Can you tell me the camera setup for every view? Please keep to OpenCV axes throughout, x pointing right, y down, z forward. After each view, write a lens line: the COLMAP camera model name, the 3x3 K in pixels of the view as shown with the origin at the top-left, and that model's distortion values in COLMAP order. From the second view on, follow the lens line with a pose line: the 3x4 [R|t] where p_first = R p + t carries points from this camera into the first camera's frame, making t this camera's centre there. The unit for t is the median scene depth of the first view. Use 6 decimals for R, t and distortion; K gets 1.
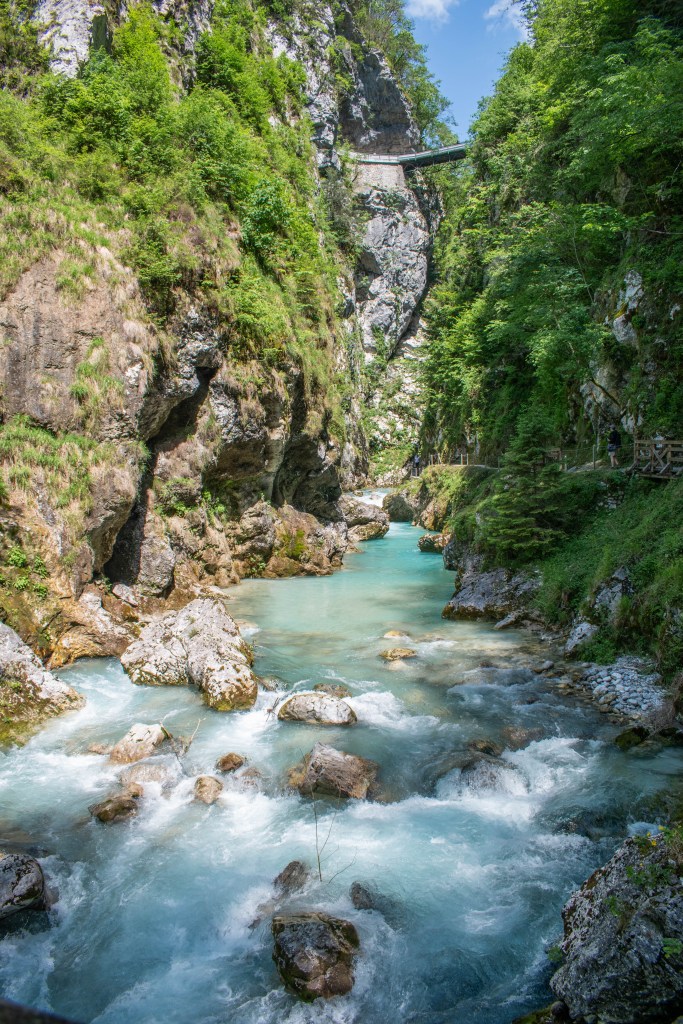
lens RADIAL K [[799.8, 0, 341.4], [0, 799.8, 513.0], [0, 0, 1]] dist [-0.086804, 0.003332]
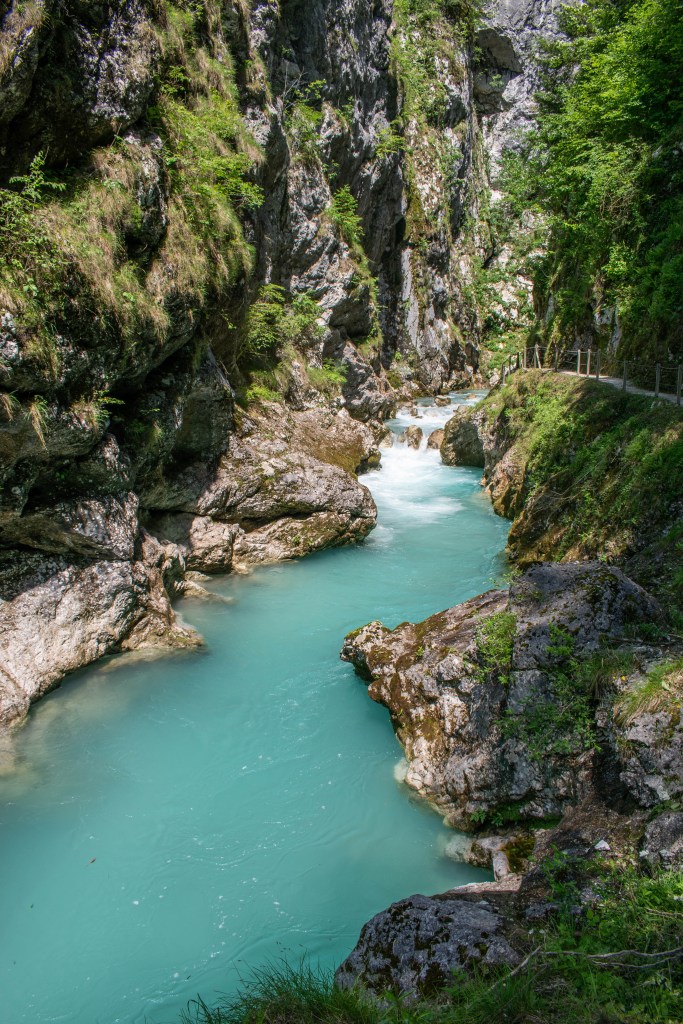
lens RADIAL K [[799.8, 0, 341.7], [0, 799.8, 509.2], [0, 0, 1]] dist [-0.086804, 0.003332]
pose [[0.977313, 0.070681, -0.199657, 0.070456], [-0.040949, 0.987944, 0.149297, -0.028166], [0.207803, -0.137735, 0.968425, 0.326289]]
